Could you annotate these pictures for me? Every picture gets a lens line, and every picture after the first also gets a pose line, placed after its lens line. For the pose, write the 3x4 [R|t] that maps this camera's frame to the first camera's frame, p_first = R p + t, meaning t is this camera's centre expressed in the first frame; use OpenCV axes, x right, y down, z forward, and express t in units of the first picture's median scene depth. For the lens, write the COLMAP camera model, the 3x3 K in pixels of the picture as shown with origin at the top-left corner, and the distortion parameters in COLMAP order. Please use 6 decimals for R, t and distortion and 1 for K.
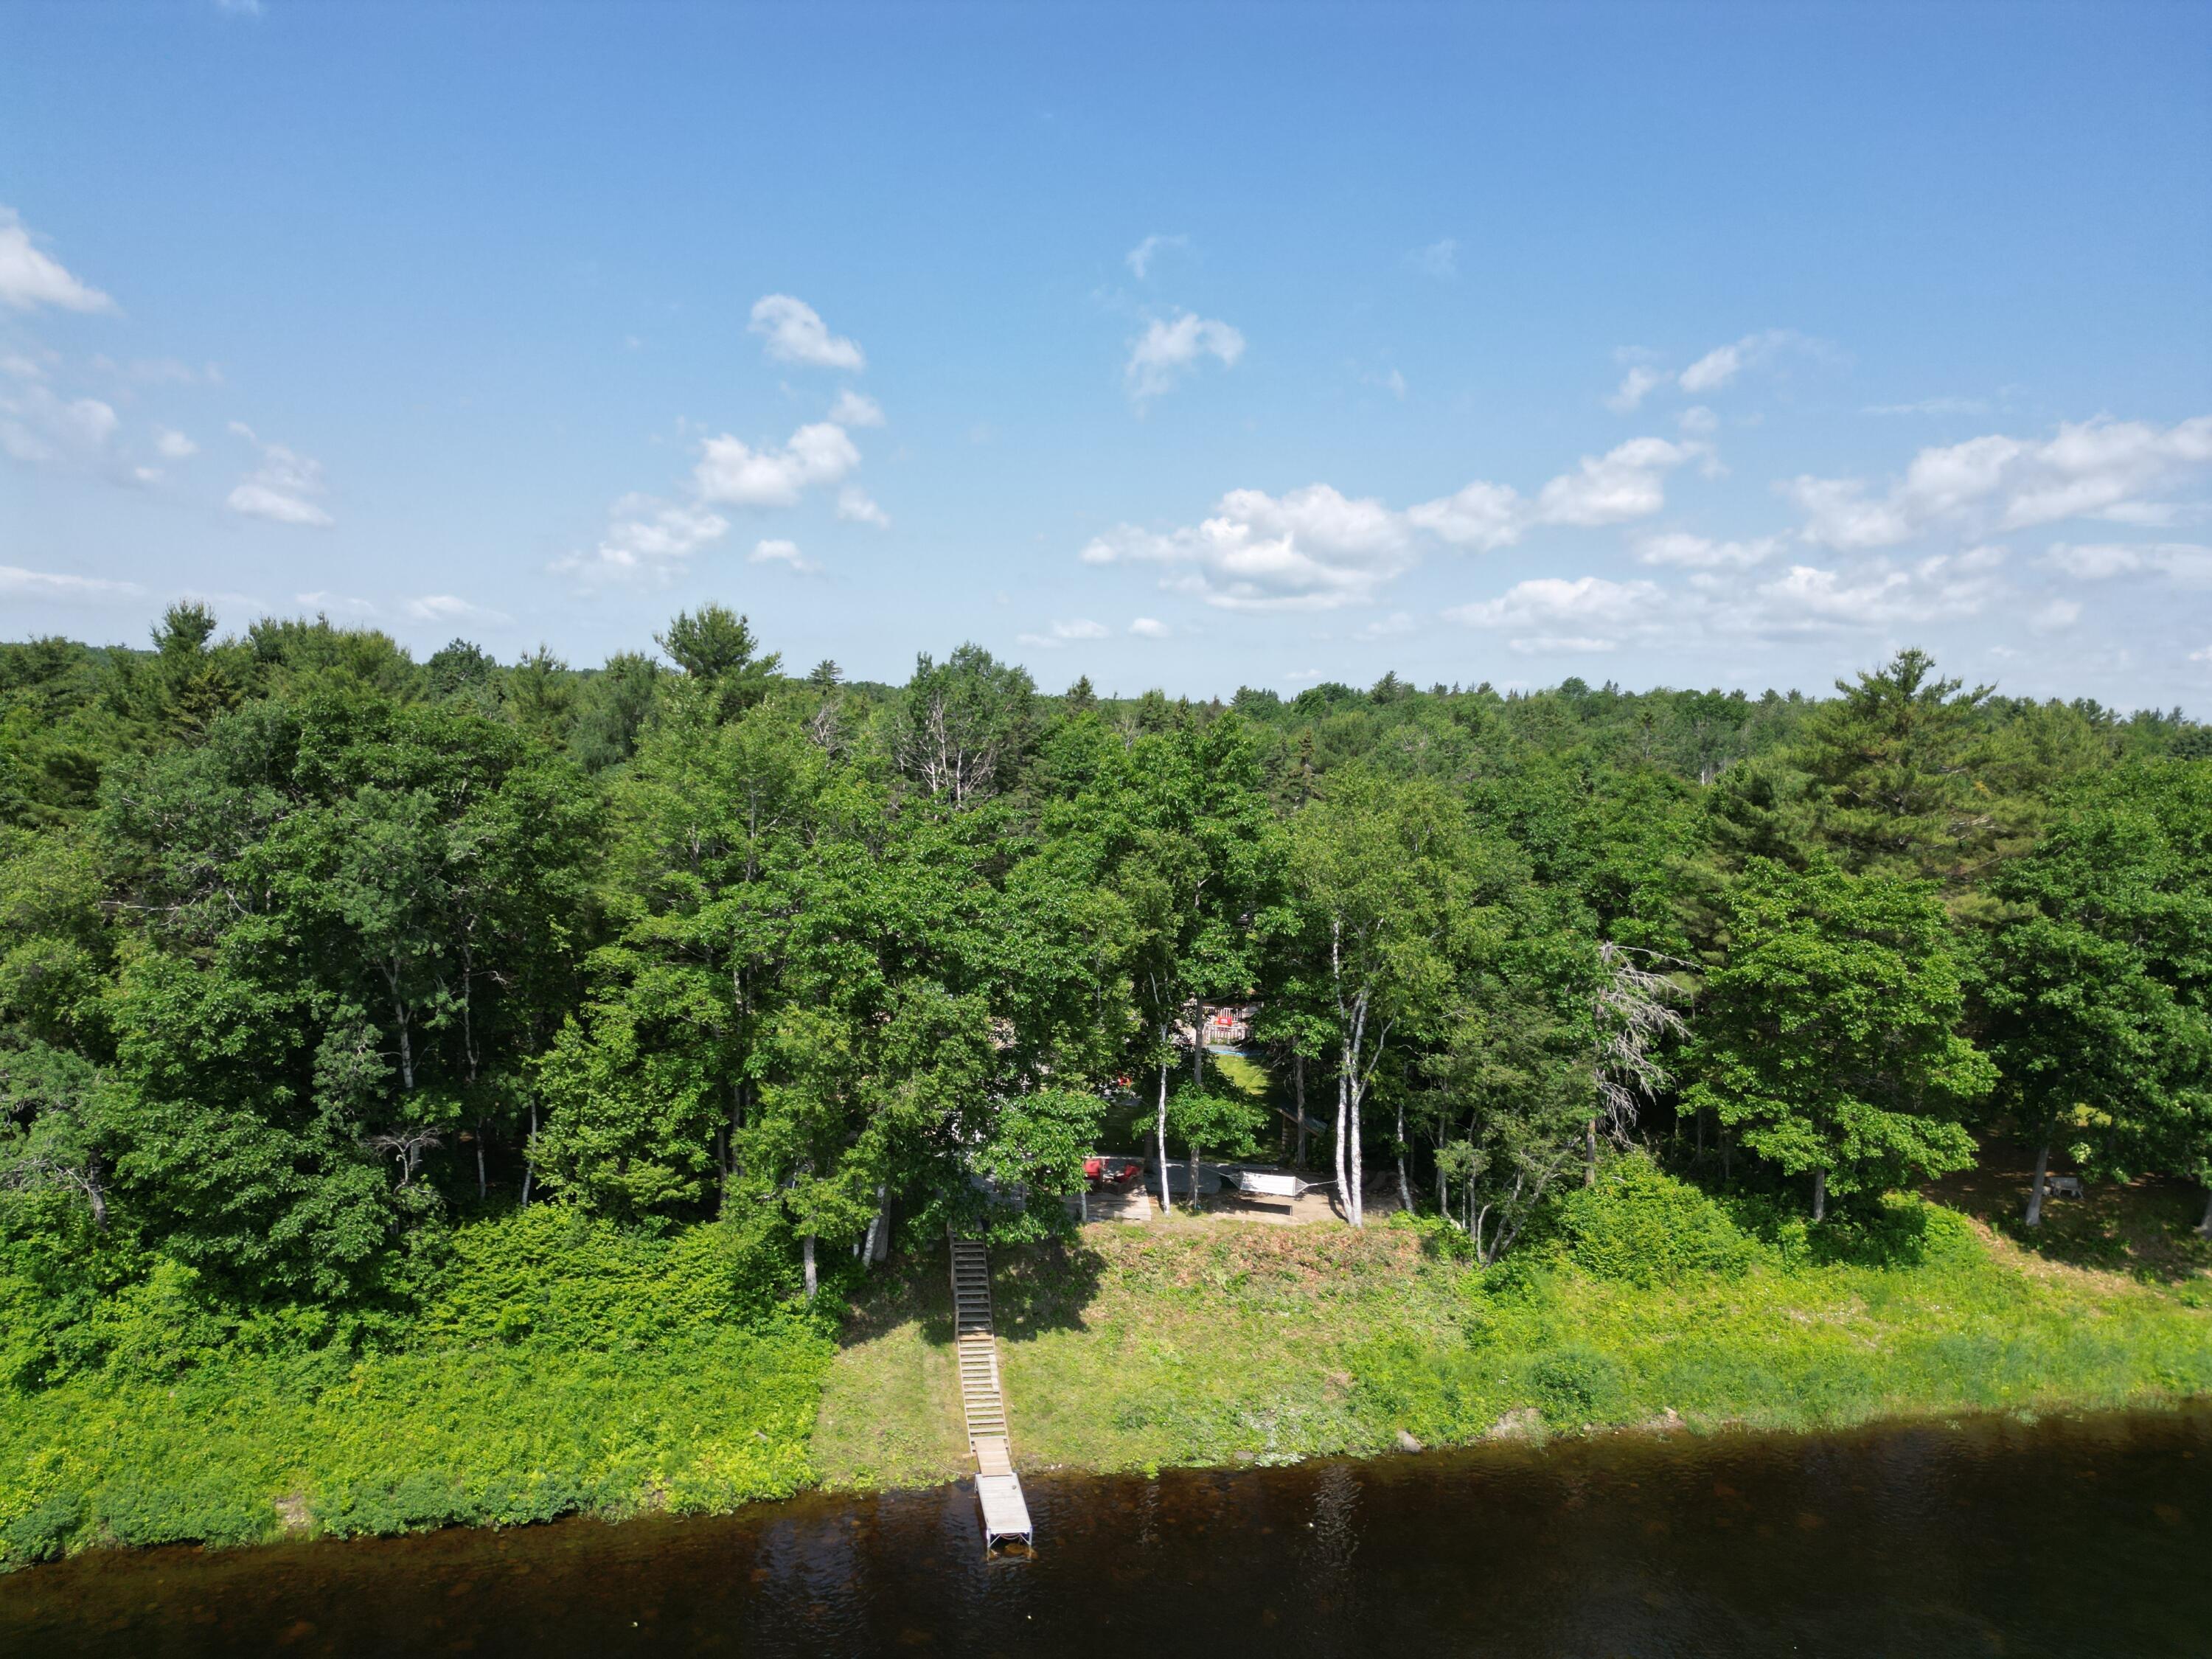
lens RADIAL K [[1571.2, 0, 1108.4], [0, 1571.2, 832.3], [0, 0, 1]] dist [0.078418, -0.069007]
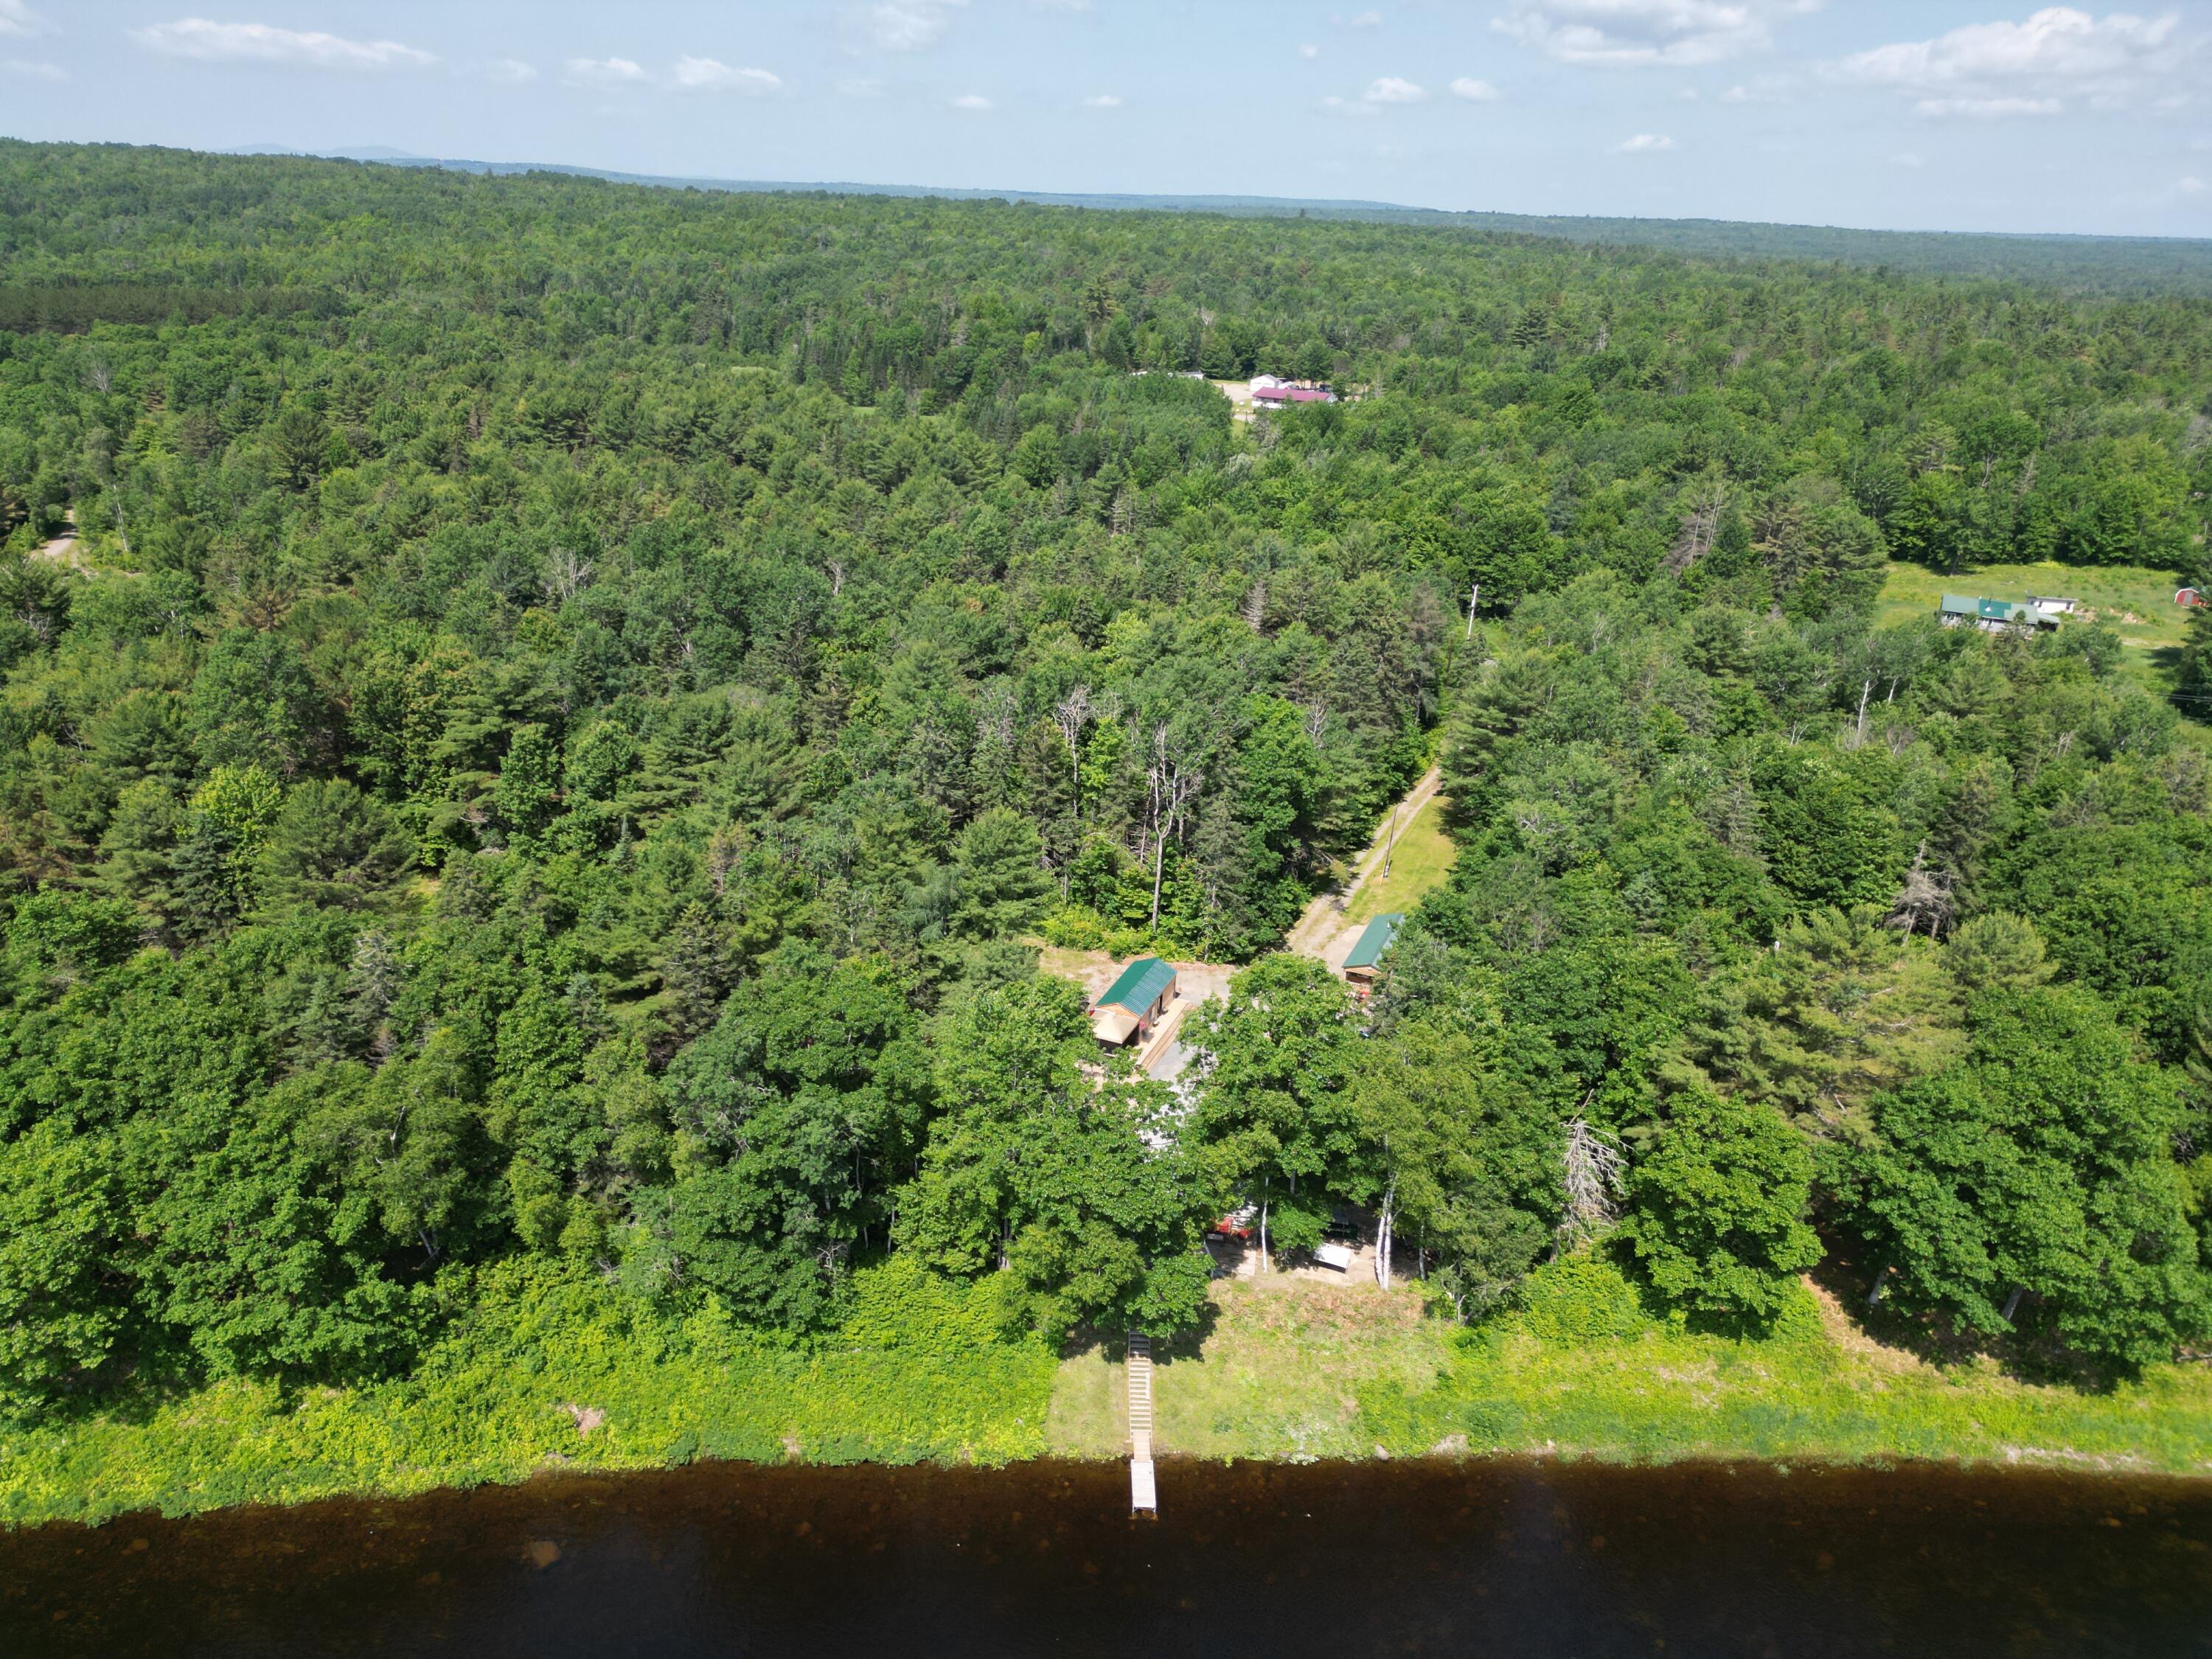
lens RADIAL K [[1571.2, 0, 1103.5], [0, 1571.2, 839.8], [0, 0, 1]] dist [0.078418, -0.069007]
pose [[0.984011, 0.071155, -0.163278, 0.126922], [-0.017500, 0.950922, 0.308936, -0.797929], [0.177247, -0.301139, 0.936963, -0.489307]]
